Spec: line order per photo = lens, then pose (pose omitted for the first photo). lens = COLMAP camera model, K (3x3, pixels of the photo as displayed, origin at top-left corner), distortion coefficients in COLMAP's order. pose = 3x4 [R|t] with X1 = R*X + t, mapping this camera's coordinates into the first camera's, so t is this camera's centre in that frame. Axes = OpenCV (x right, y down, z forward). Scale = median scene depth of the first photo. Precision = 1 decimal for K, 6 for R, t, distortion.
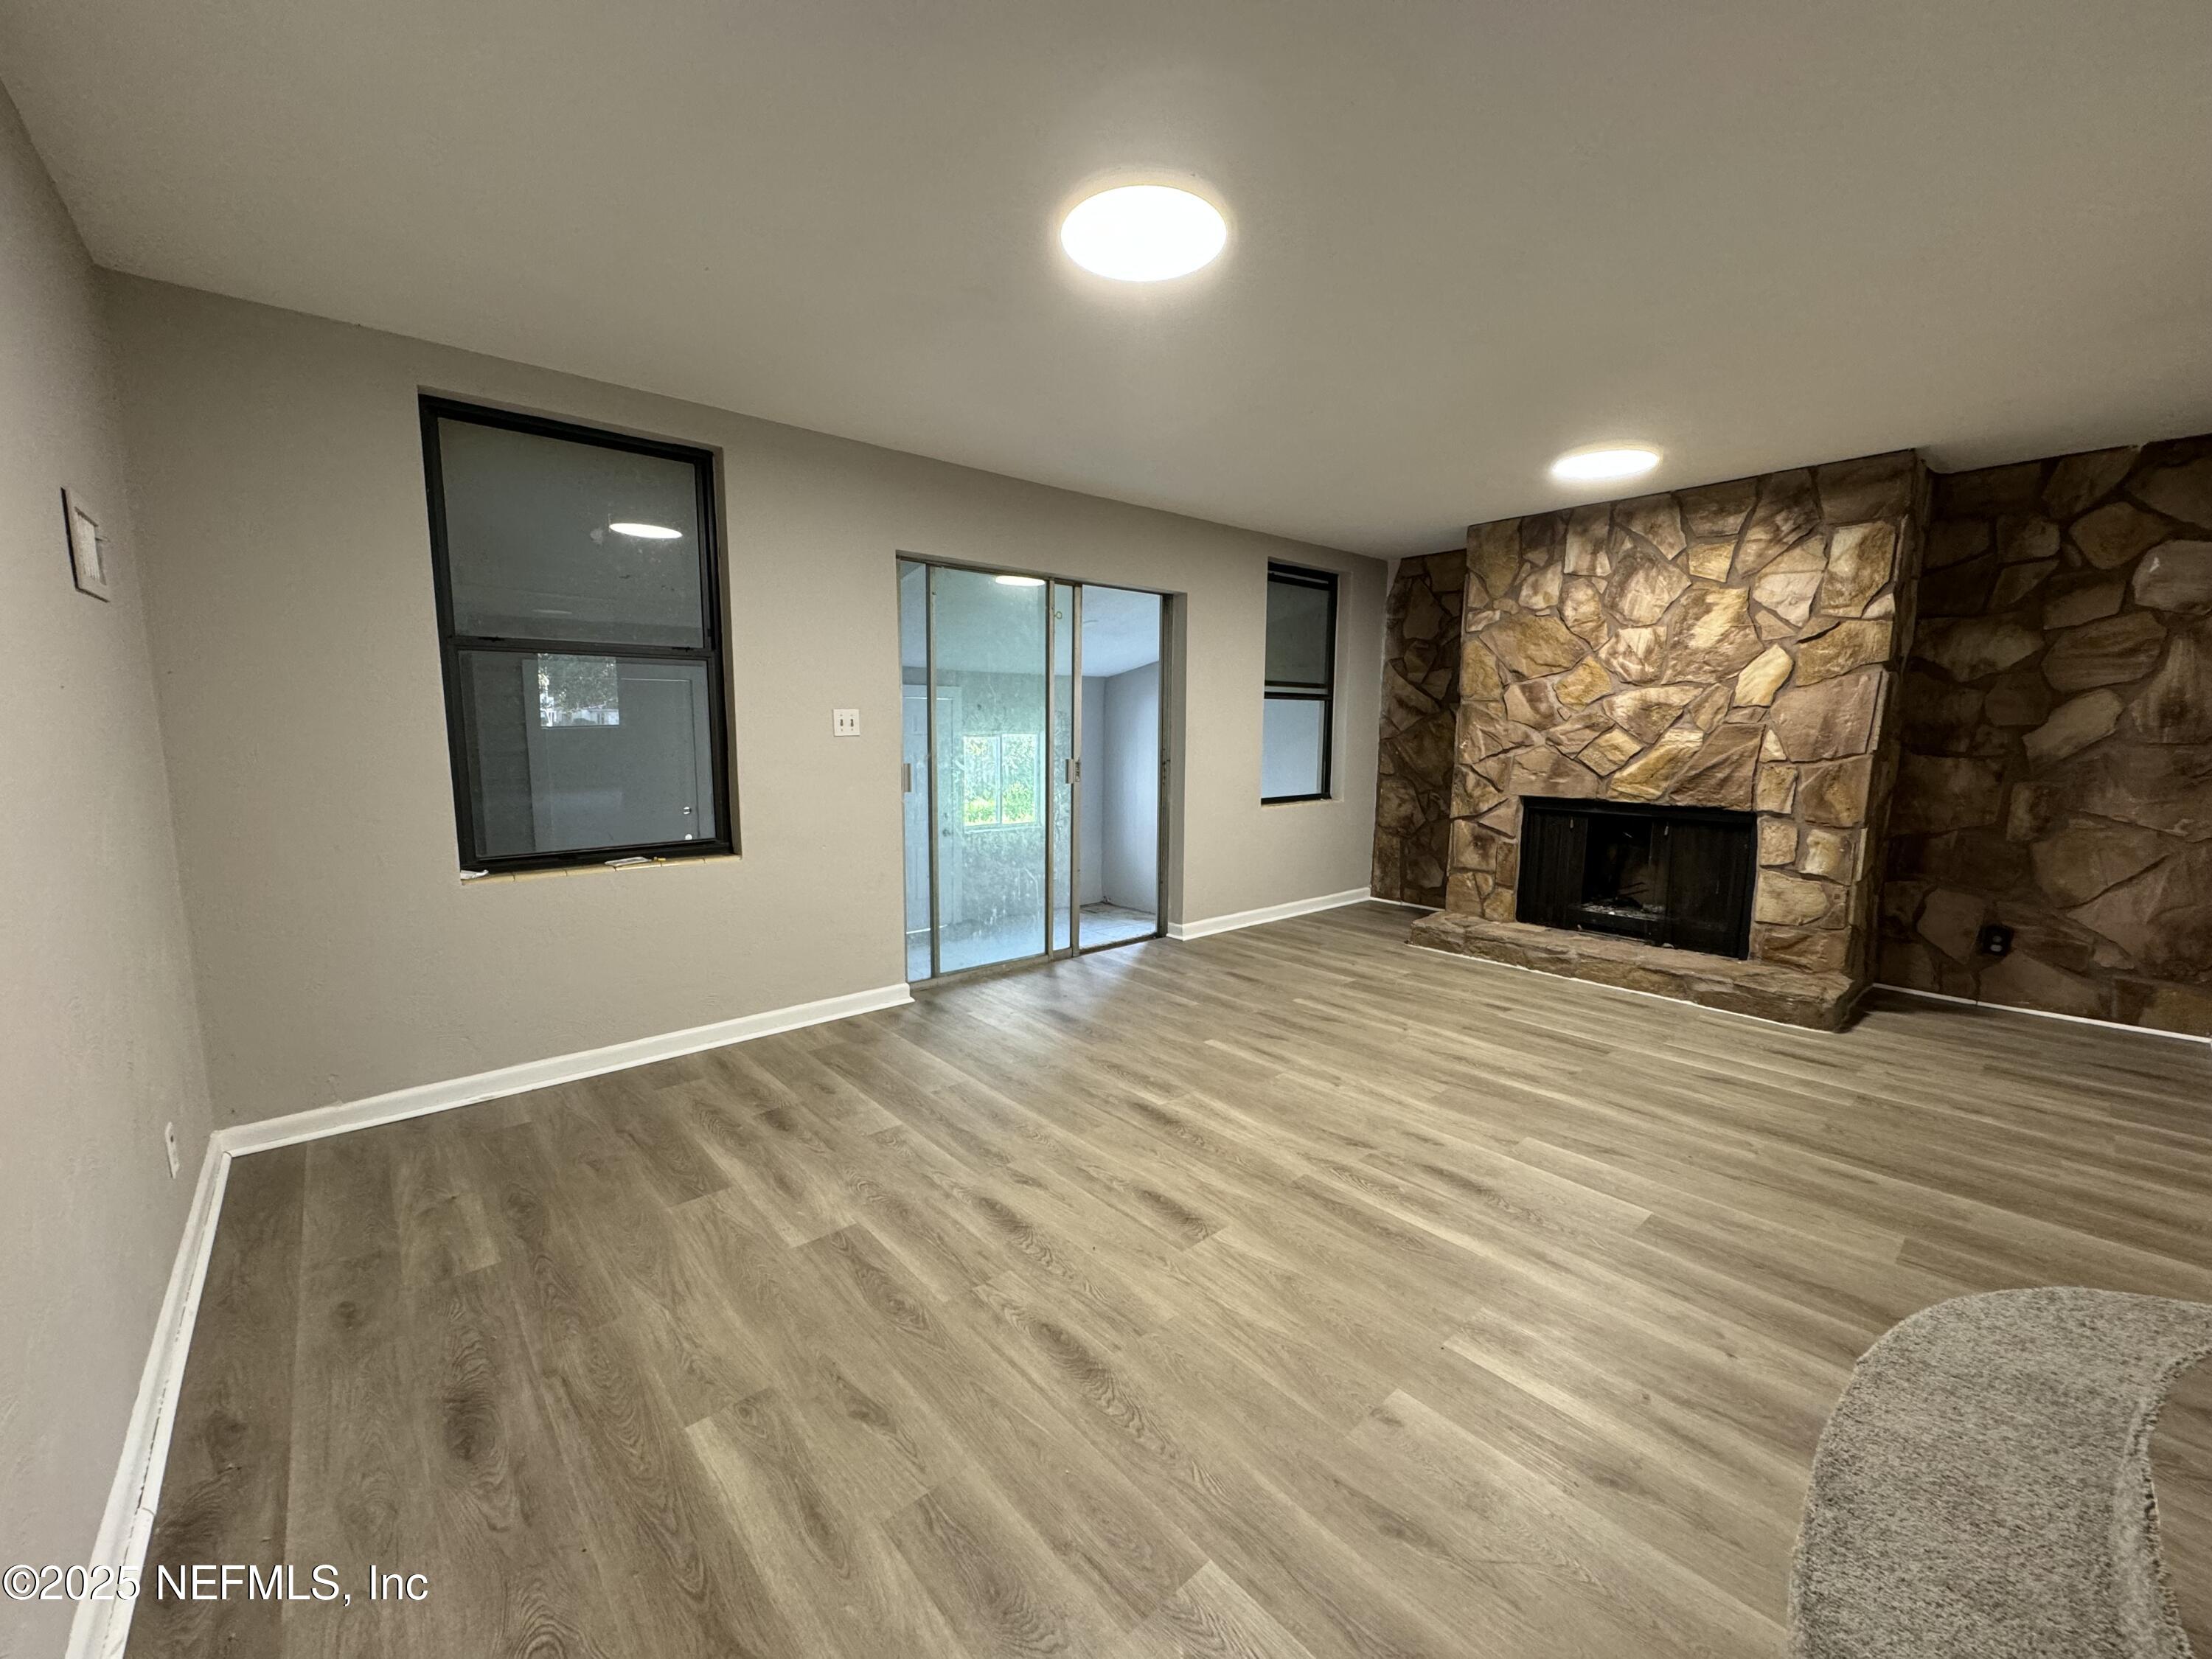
lens RADIAL K [[877.4, 0, 1105.1], [0, 877.4, 831.5], [0, 0, 1]] dist [-0.001360, 0.000525]
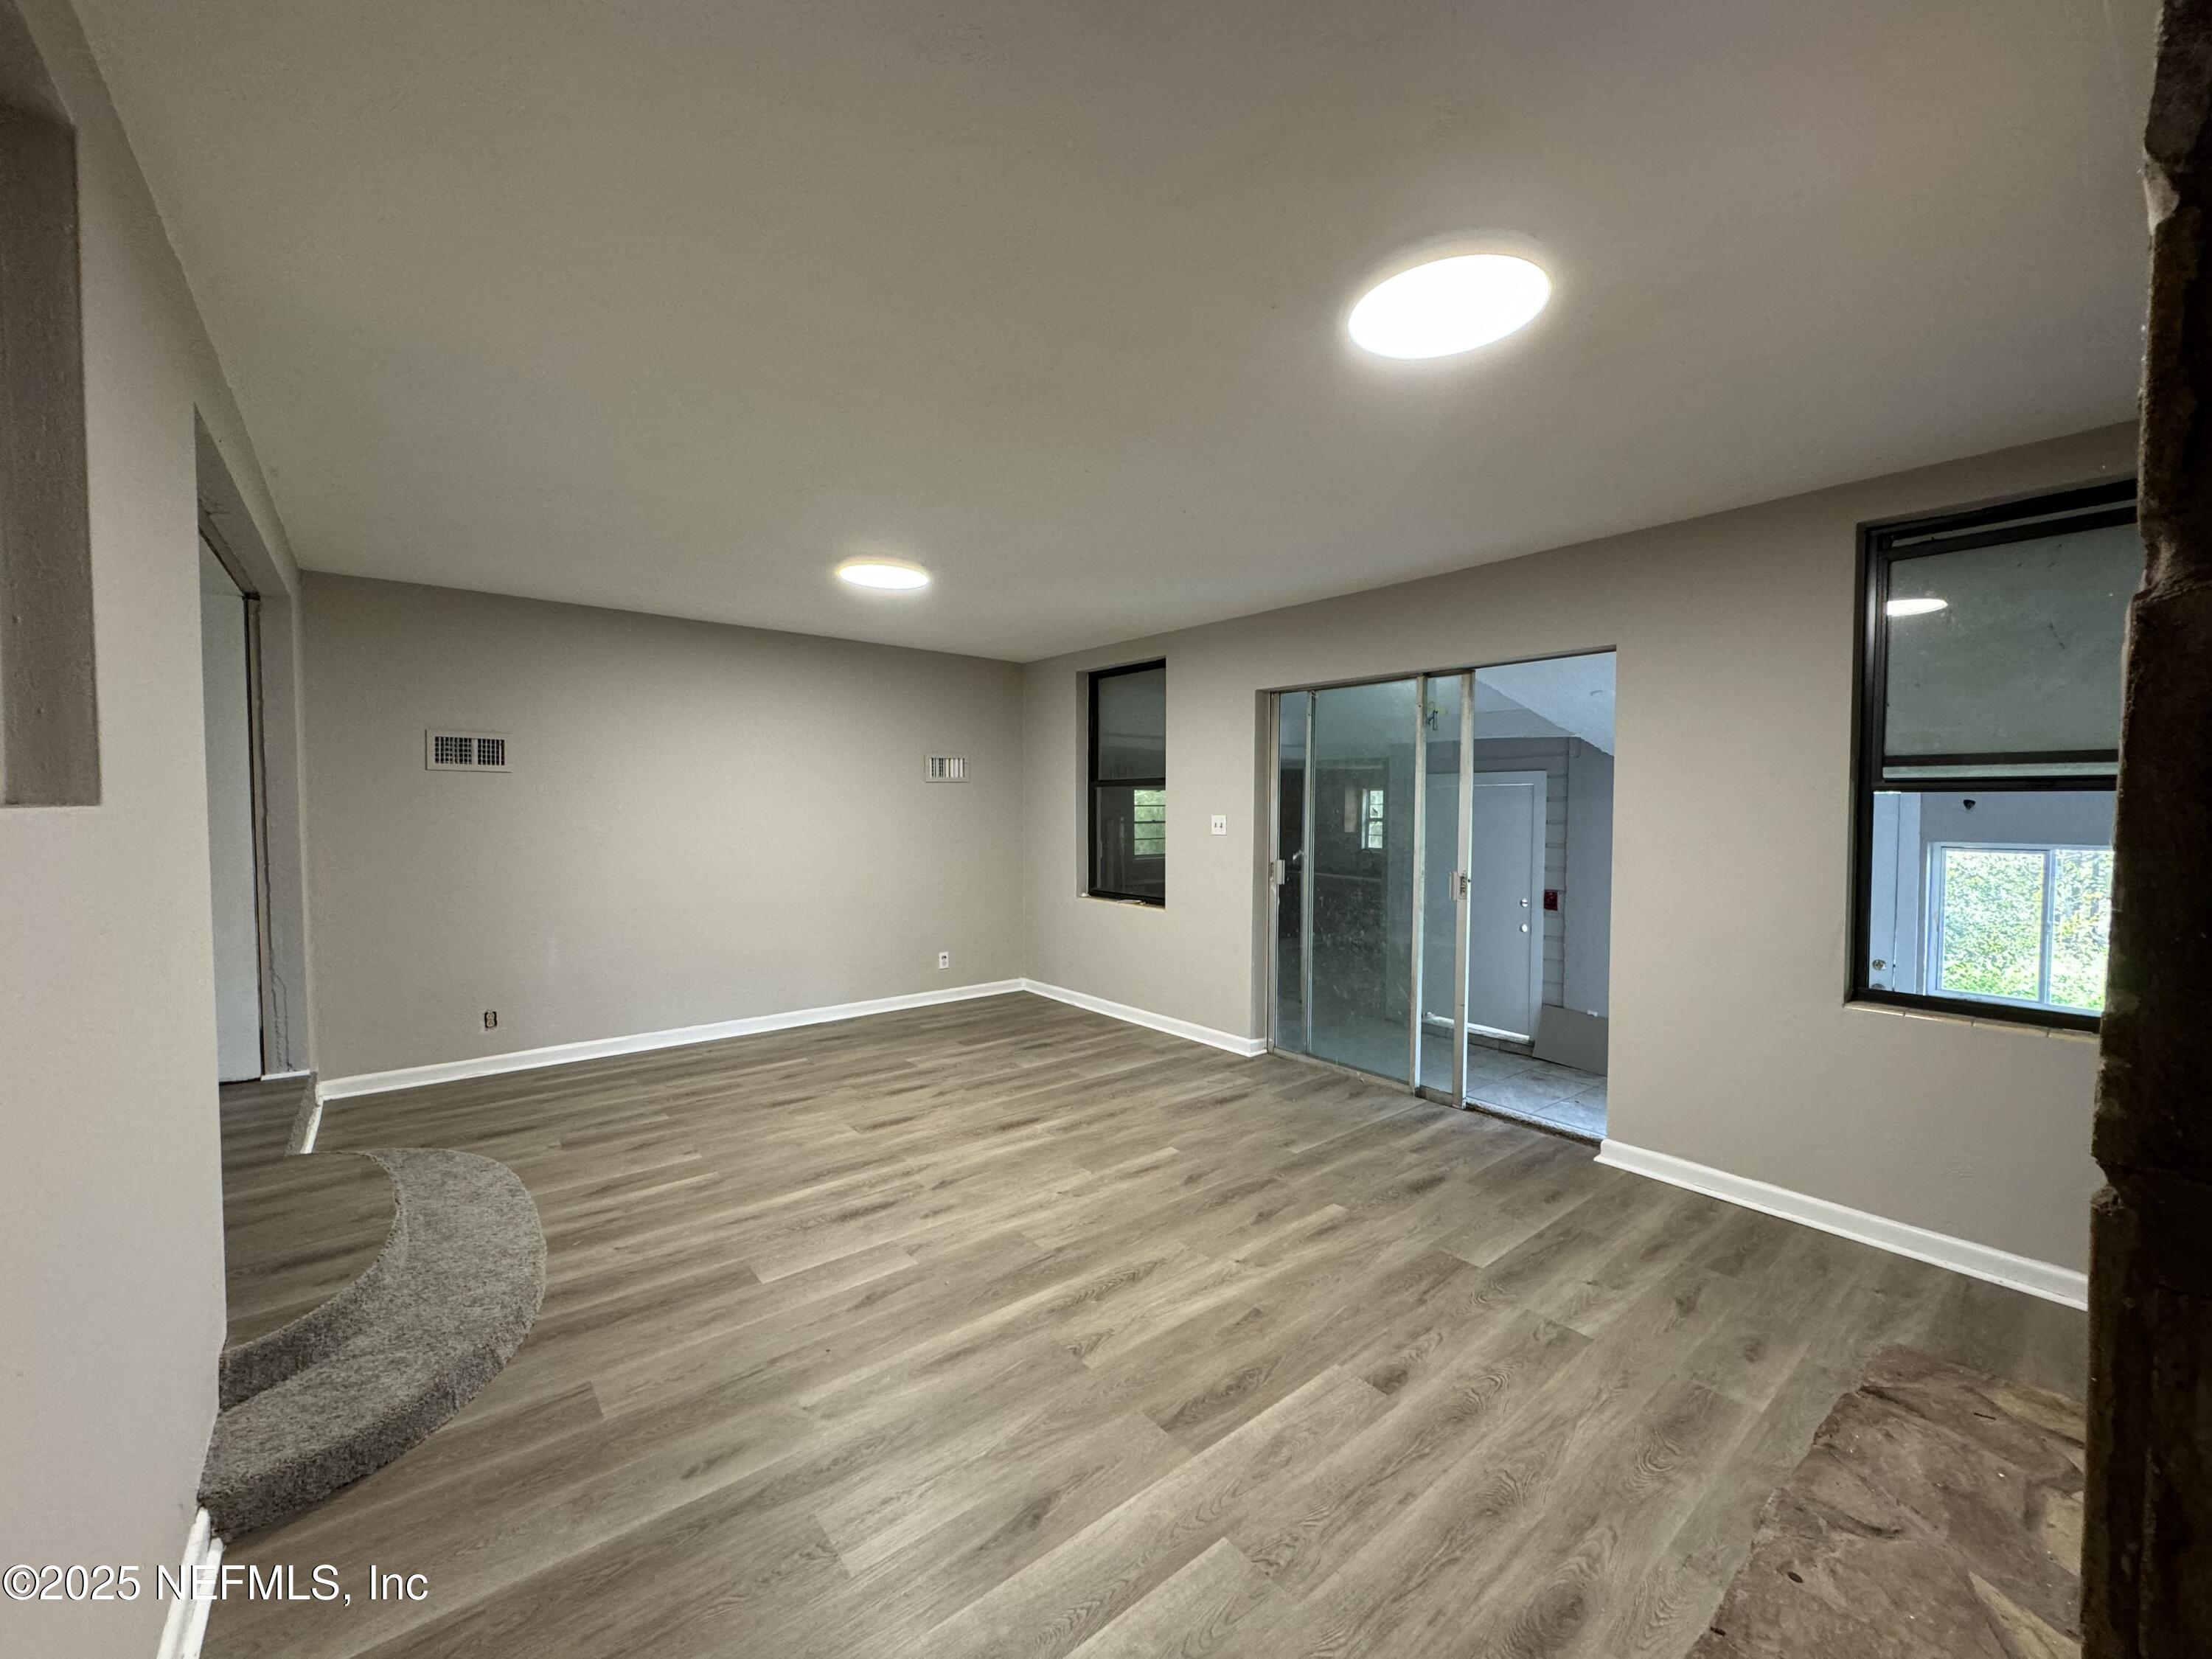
lens RADIAL K [[877.4, 0, 1105.1], [0, 877.4, 831.5], [0, 0, 1]] dist [-0.001360, 0.000525]
pose [[-0.039374, 0.025104, -0.998909, 1.033086], [-0.127685, 0.991363, 0.029948, -0.128732], [0.991033, 0.128725, -0.035828, 0.852755]]
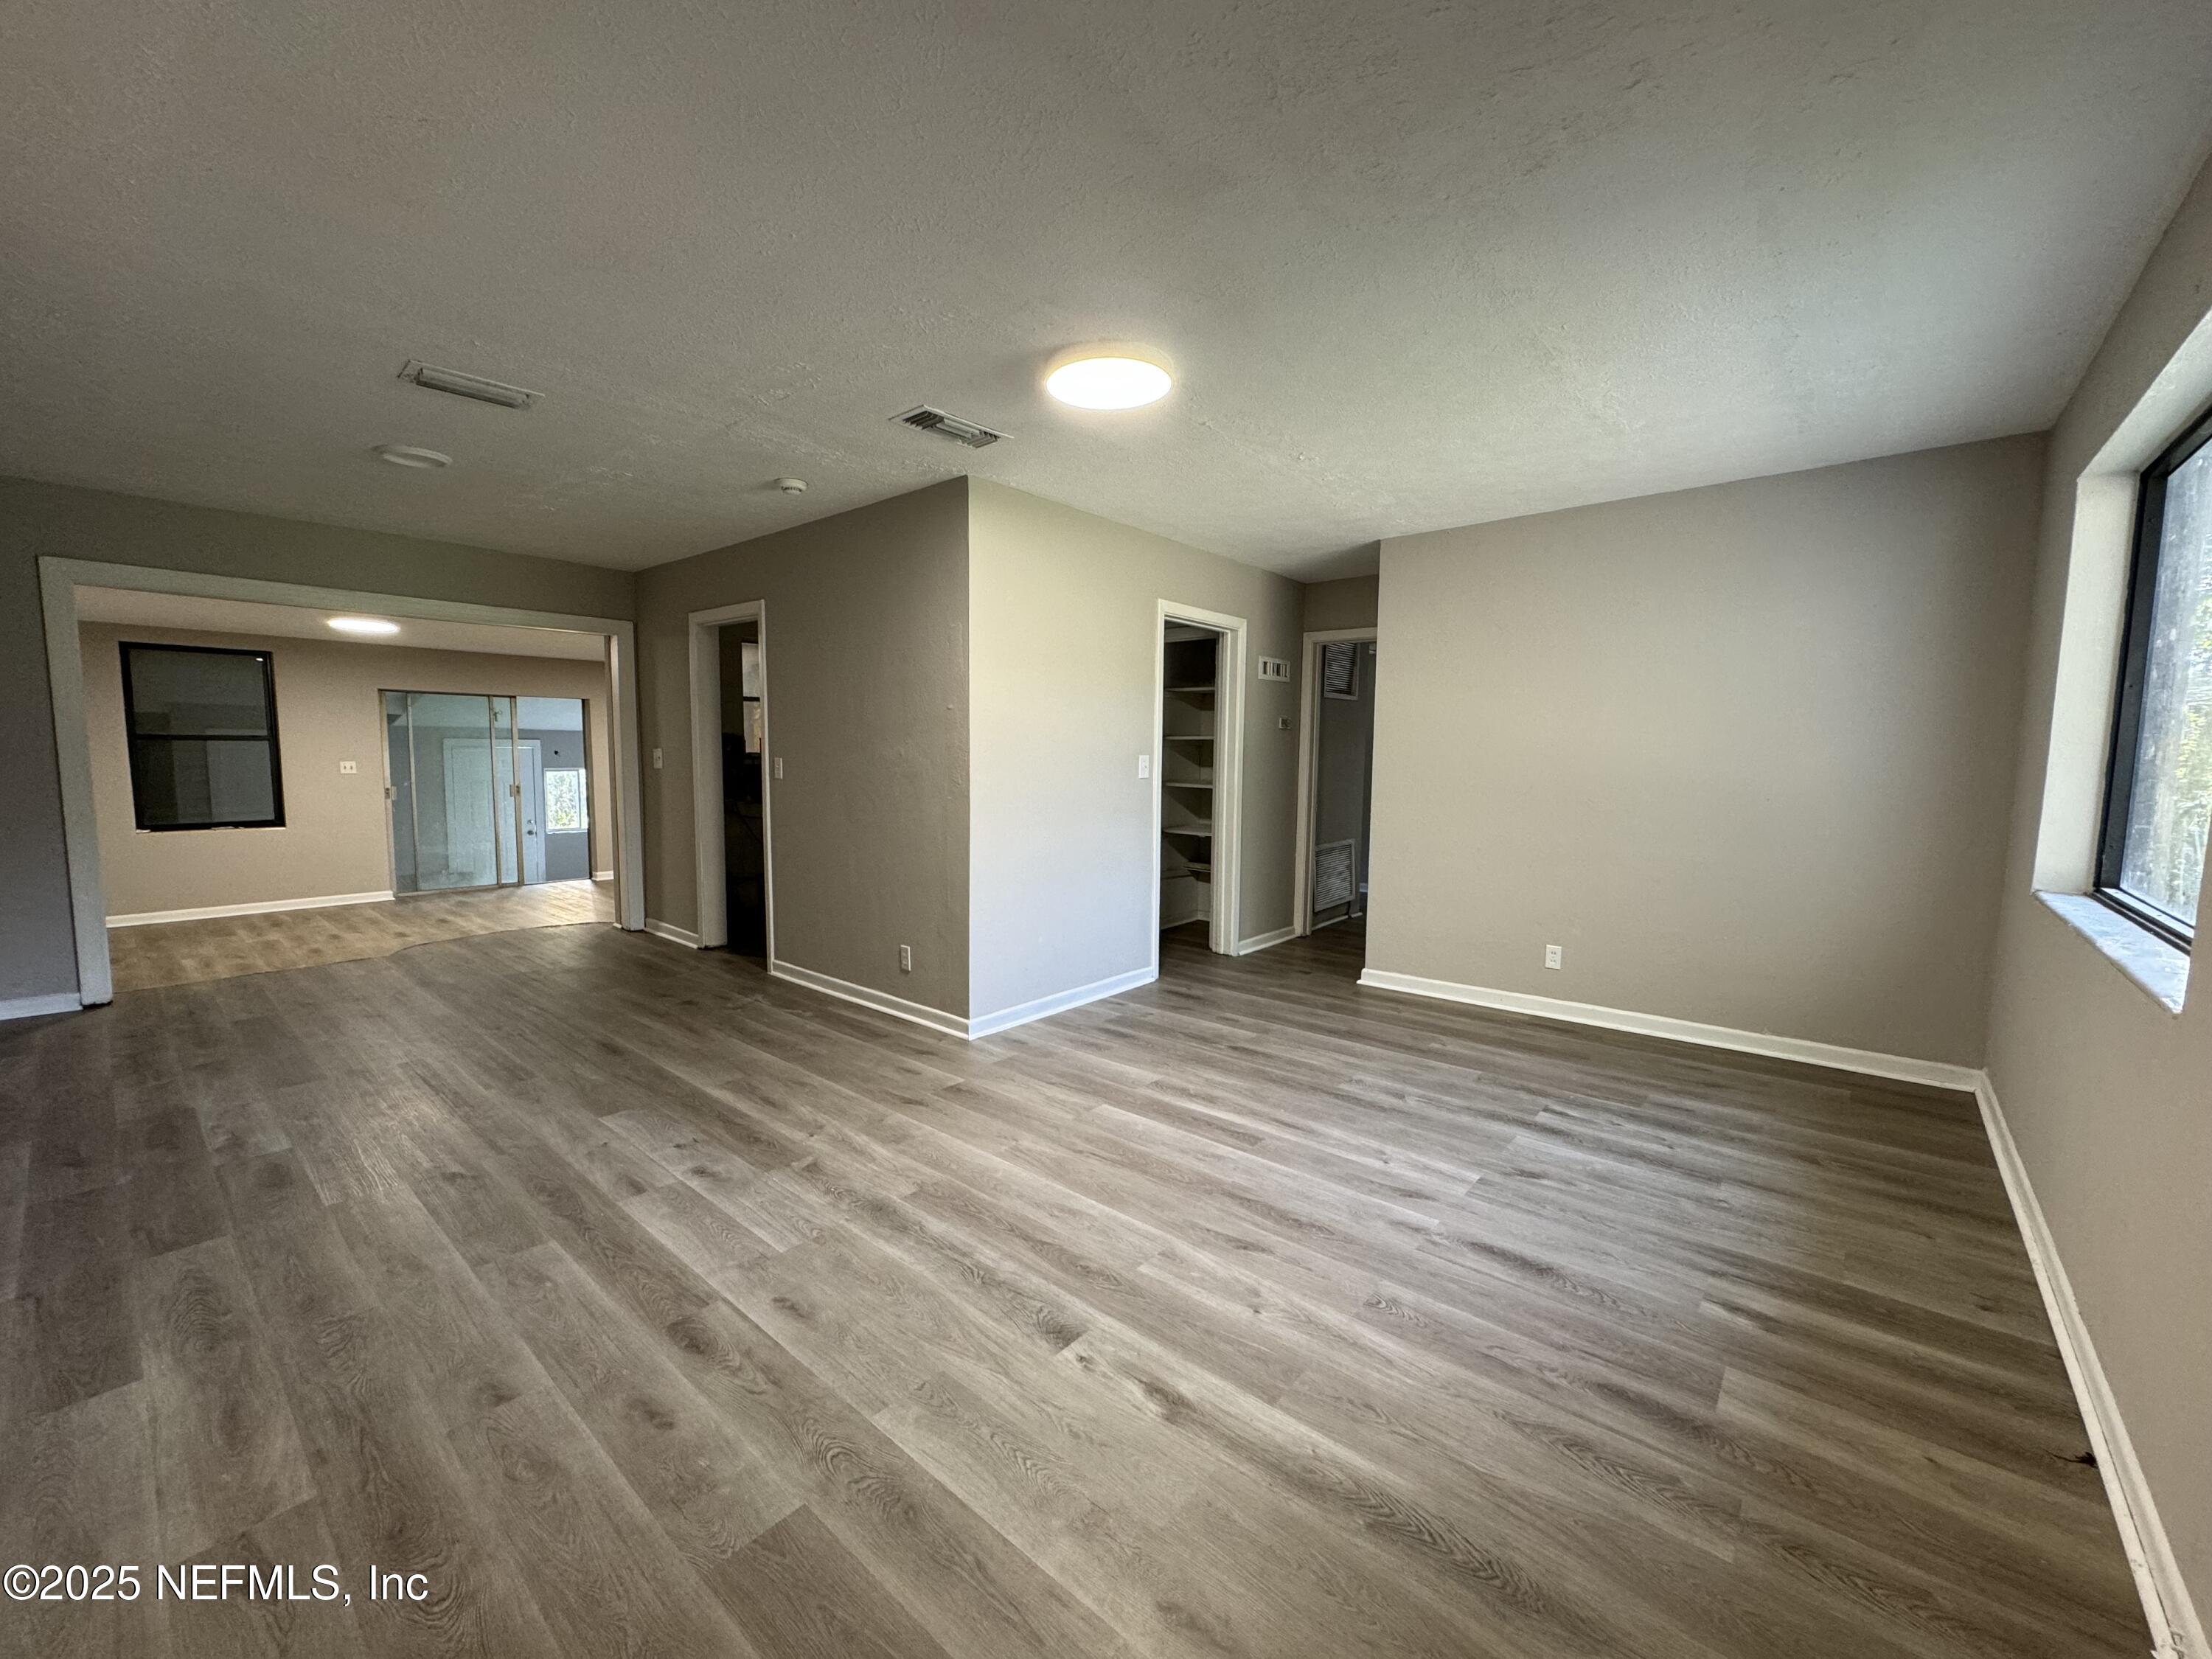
lens RADIAL K [[877.4, 0, 1105.1], [0, 877.4, 831.5], [0, 0, 1]] dist [-0.001360, 0.000525]
pose [[0.990072, -0.008188, 0.140319, 1.235329], [0.012911, 0.999379, -0.032780, 0.130043], [-0.139964, 0.034266, 0.989564, -1.399354]]
